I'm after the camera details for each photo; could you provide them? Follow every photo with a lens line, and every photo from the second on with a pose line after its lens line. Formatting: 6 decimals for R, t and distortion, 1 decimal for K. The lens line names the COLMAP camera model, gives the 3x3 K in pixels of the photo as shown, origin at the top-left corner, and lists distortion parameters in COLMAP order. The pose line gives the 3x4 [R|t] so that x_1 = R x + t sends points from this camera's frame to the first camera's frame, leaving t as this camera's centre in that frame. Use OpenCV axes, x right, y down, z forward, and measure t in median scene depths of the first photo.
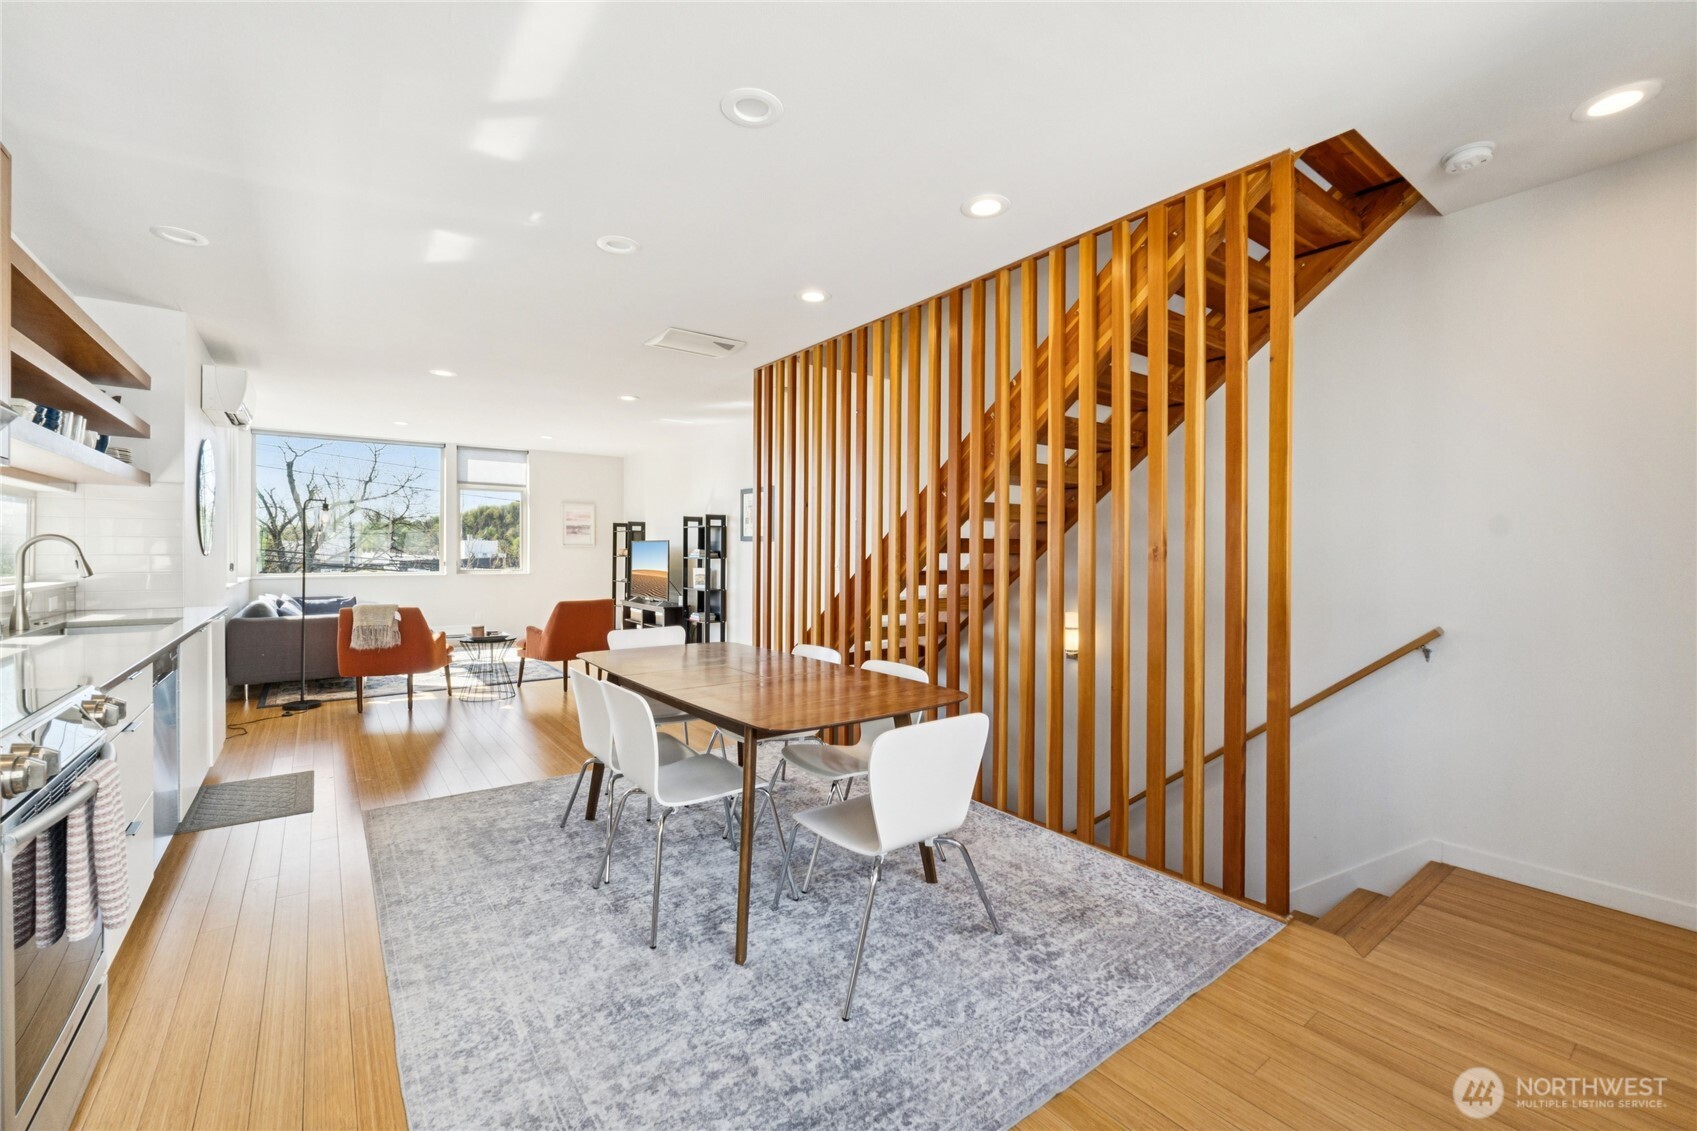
lens RADIAL K [[708.3, 0, 846.4], [0, 708.3, 553.1], [0, 0, 1]] dist [-0.004172, -0.000330]
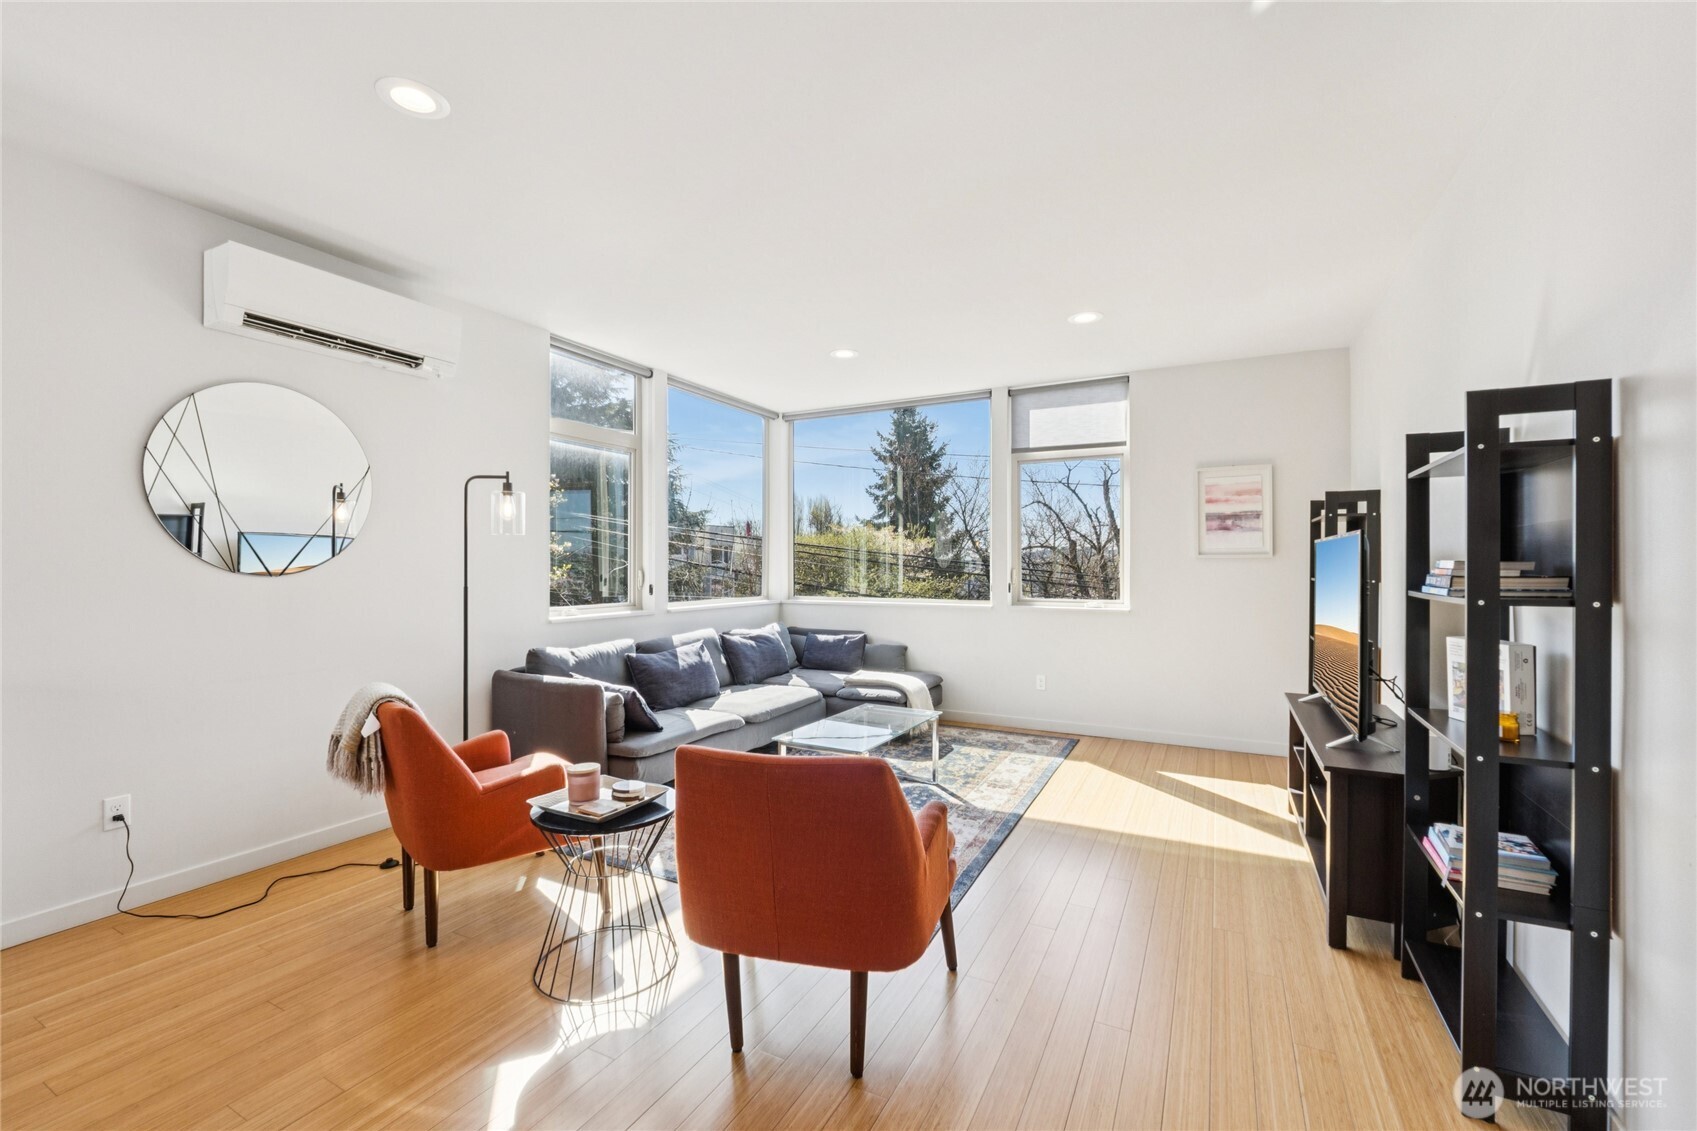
lens RADIAL K [[709.8, 0, 848.5], [0, 709.8, 565.5], [0, 0, 1]] dist [-0.000398, -0.000012]
pose [[0.435455, -0.003654, -0.900203, -0.130779], [0.000027, 0.999992, -0.004046, -0.003841], [0.900210, 0.001737, 0.435452, 1.091148]]
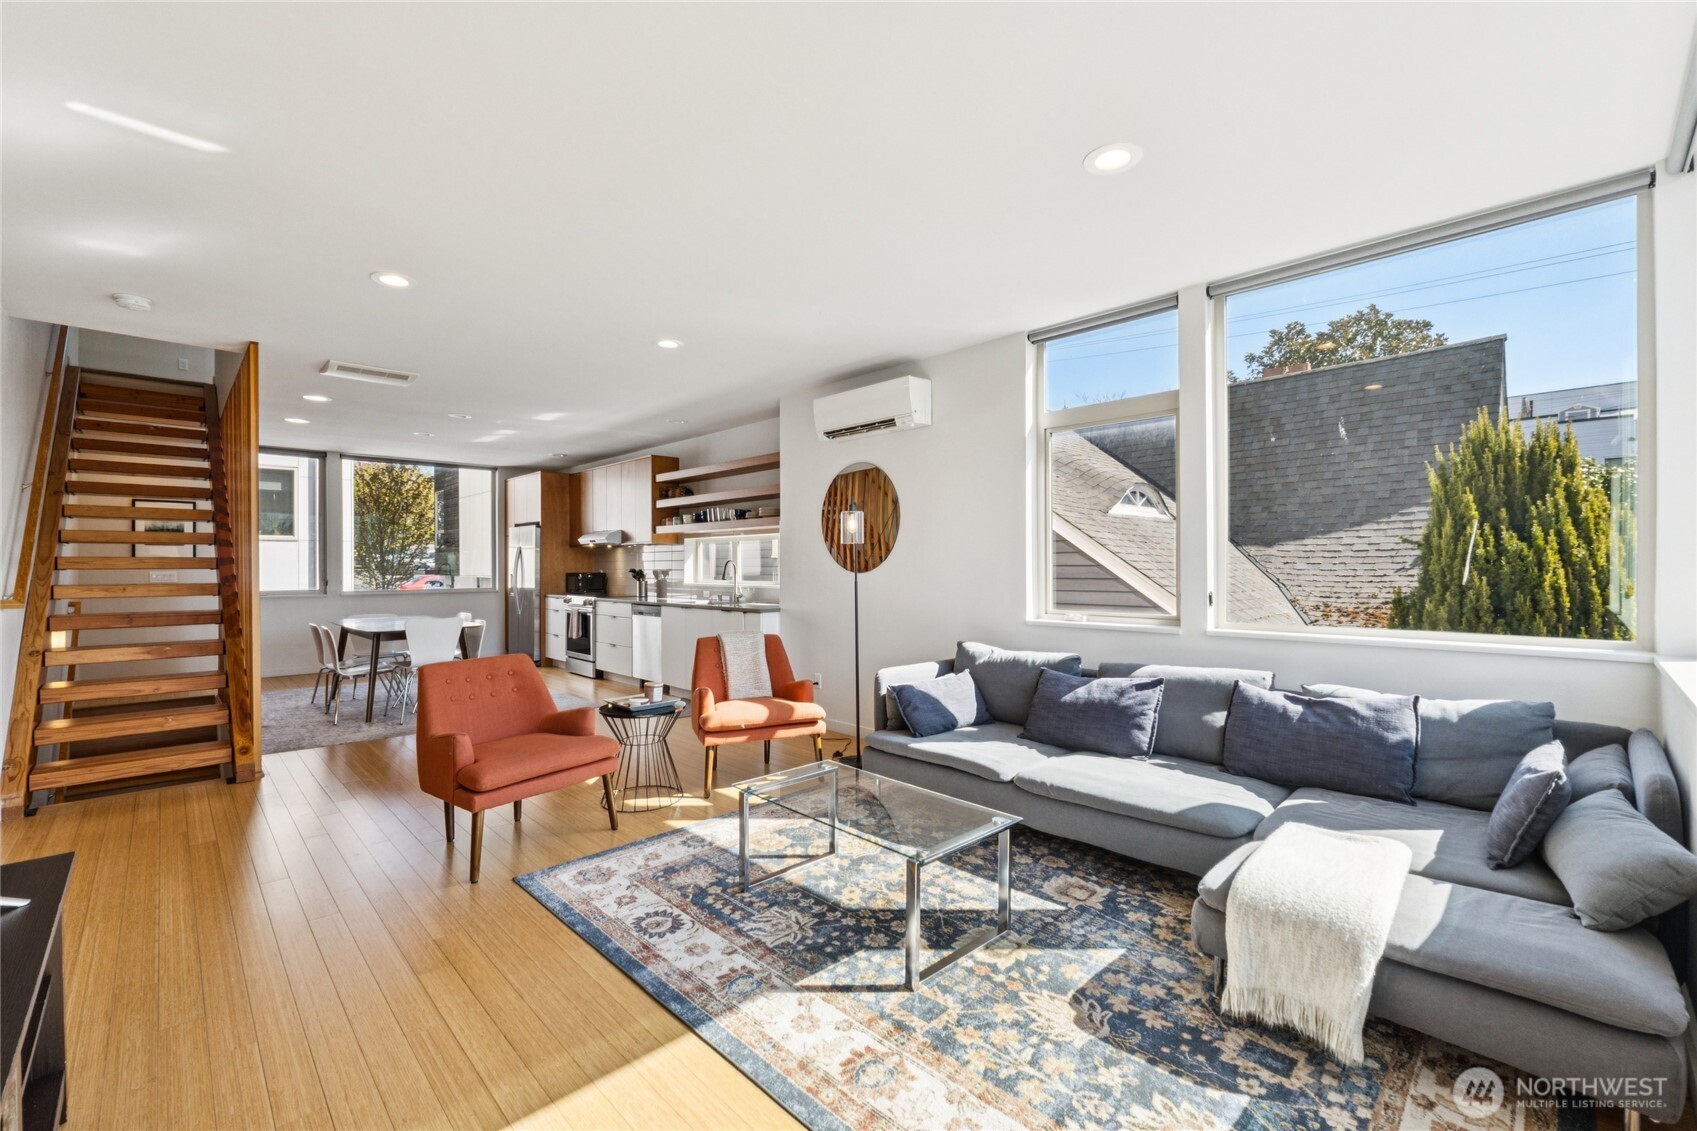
lens RADIAL K [[709.8, 0, 848.5], [0, 709.8, 565.5], [0, 0, 1]] dist [-0.000398, -0.000012]
pose [[-0.991582, -0.001187, -0.129471, -0.698136], [-0.001403, 0.999998, 0.001579, -0.008153], [0.129469, 0.001748, -0.991582, 1.904541]]
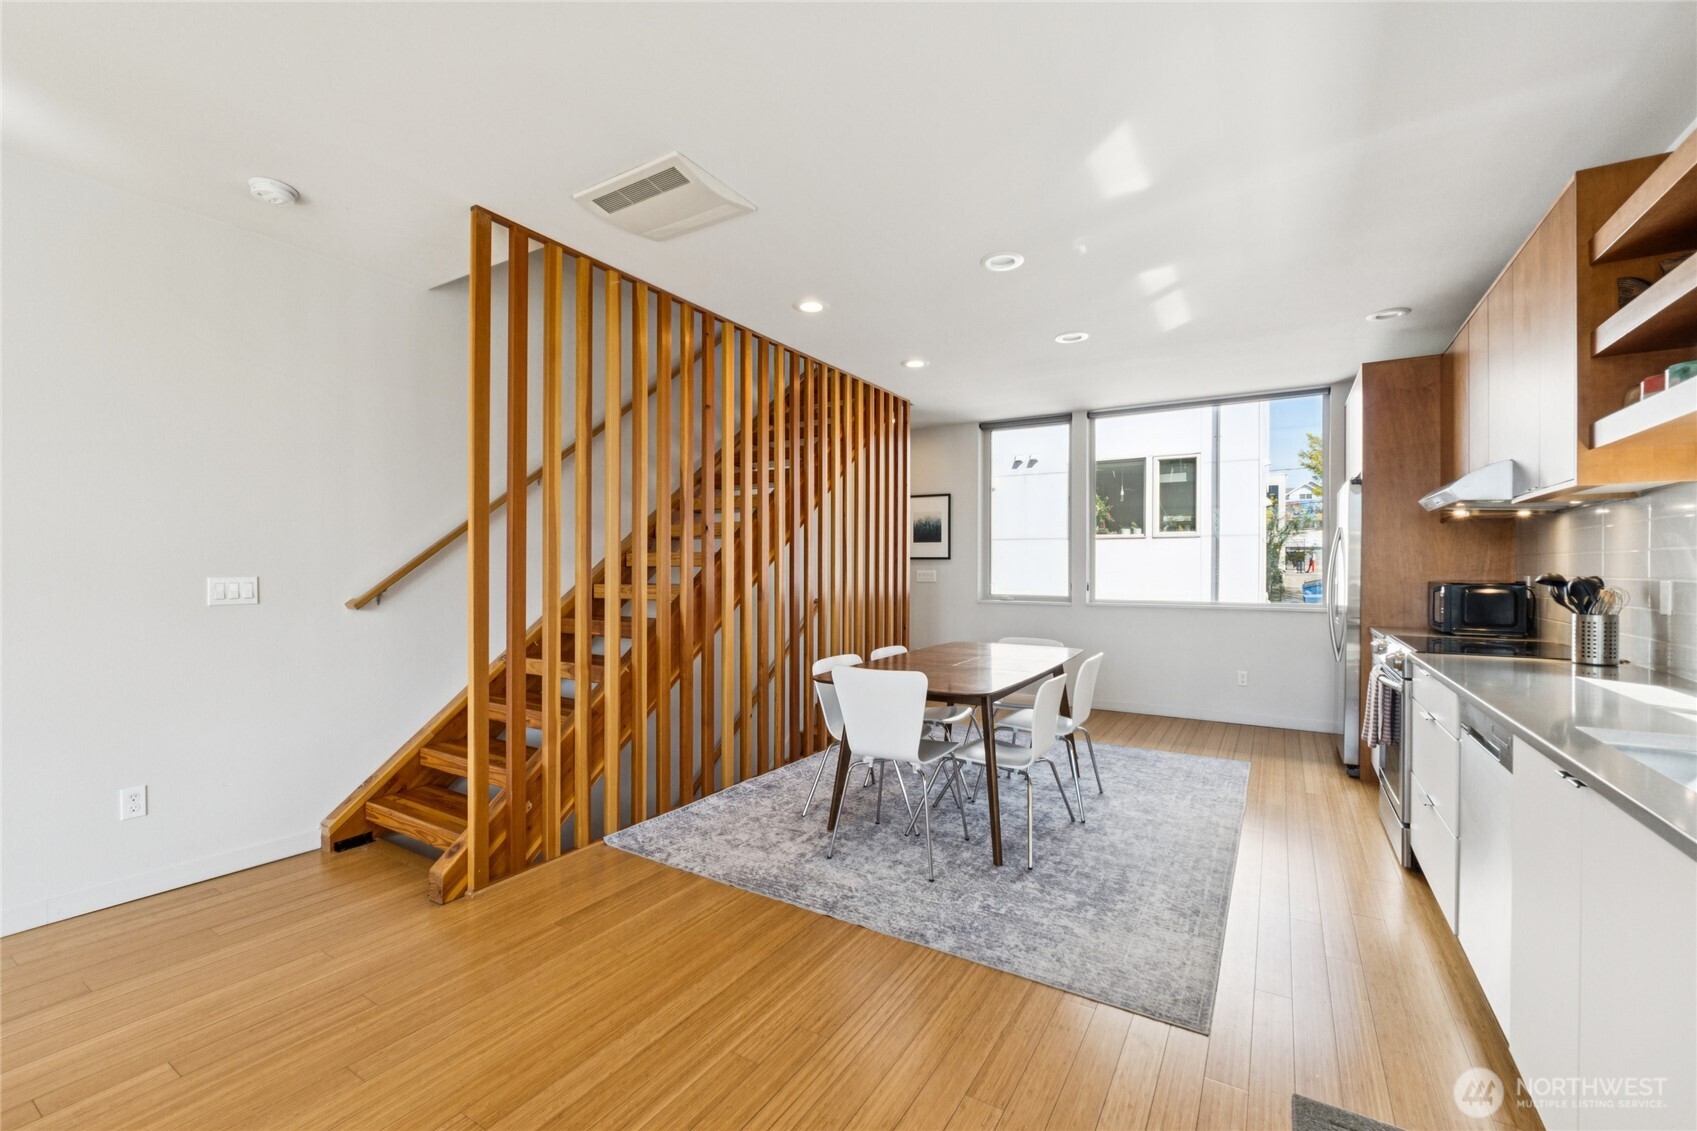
lens RADIAL K [[705.9, 0, 849.5], [0, 705.9, 563.4], [0, 0, 1]] dist [-0.003188, -0.000135]
pose [[-0.374018, -0.001387, 0.927421, -0.709592], [-0.001621, 0.999998, 0.000842, -0.005417], [-0.927420, -0.001188, -0.374019, 0.953633]]
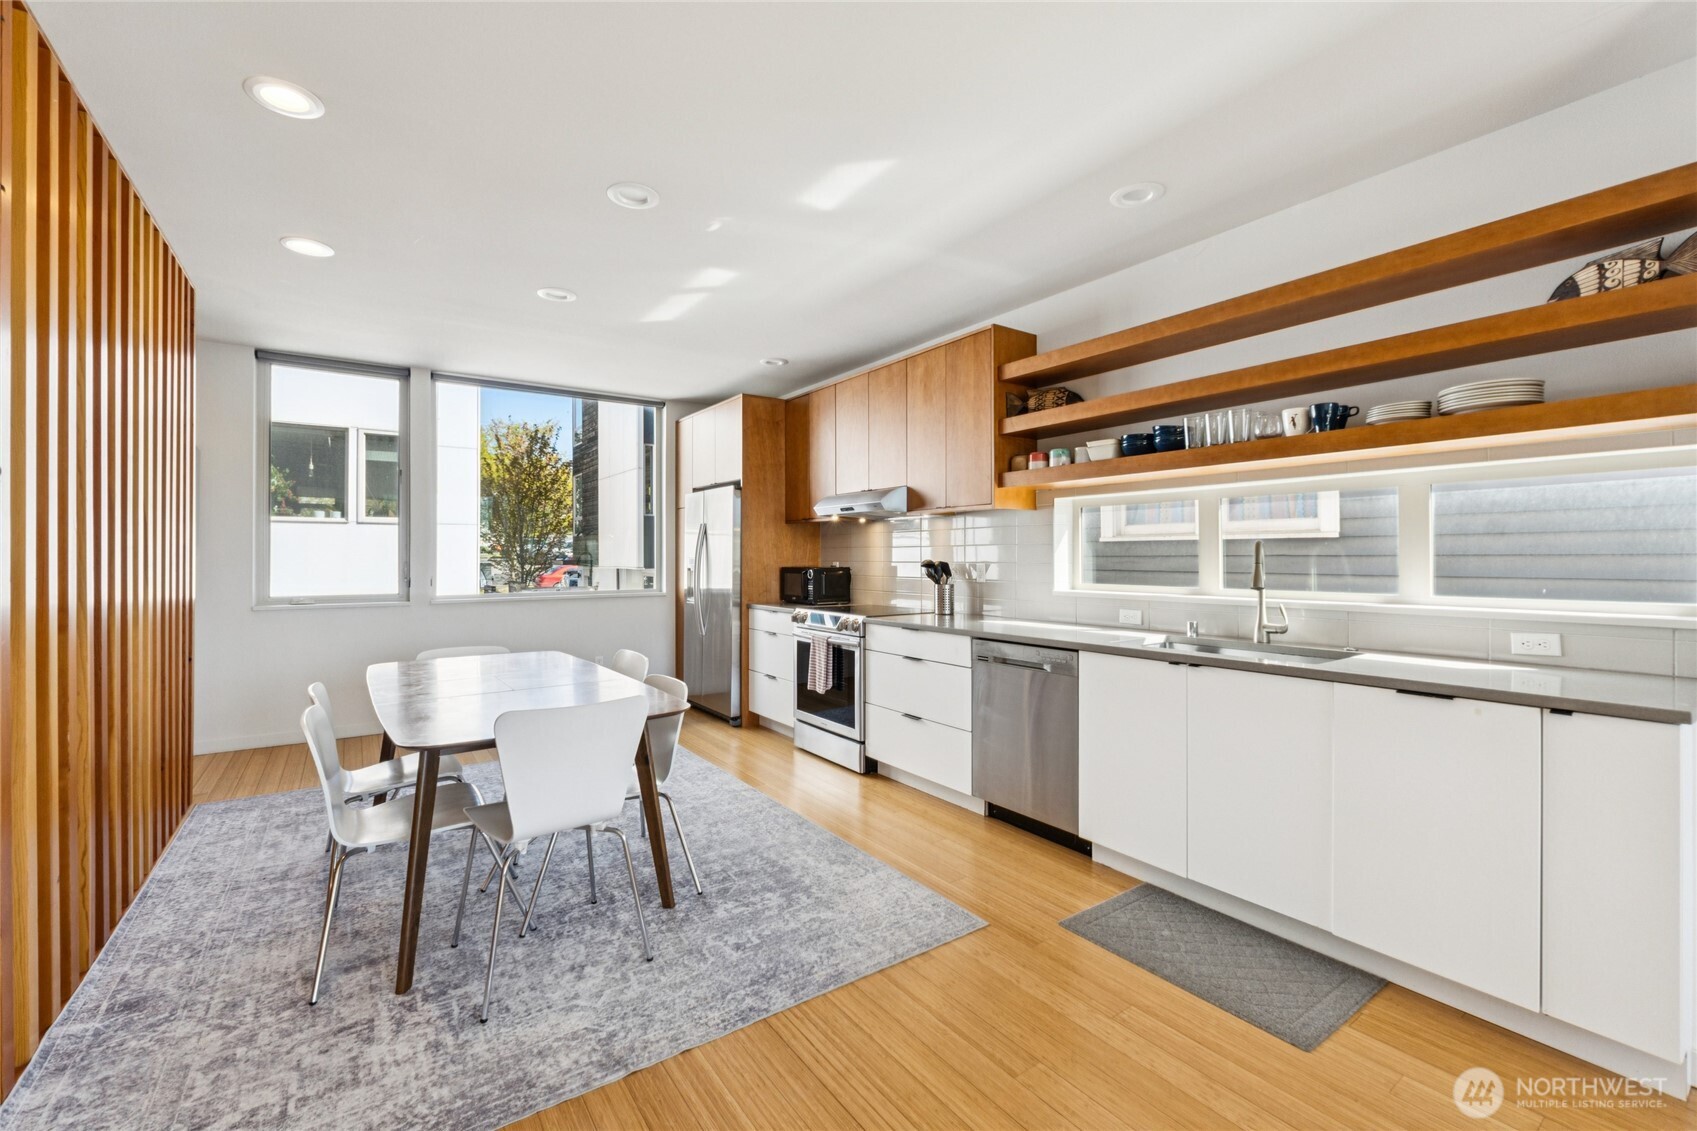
lens RADIAL K [[708.3, 0, 846.4], [0, 708.3, 553.1], [0, 0, 1]] dist [-0.004172, -0.000330]
pose [[-0.999582, -0.002375, 0.028827, -0.363707], [-0.002428, 0.999995, -0.001818, -0.004838], [-0.028823, -0.001887, -0.999583, 1.112325]]
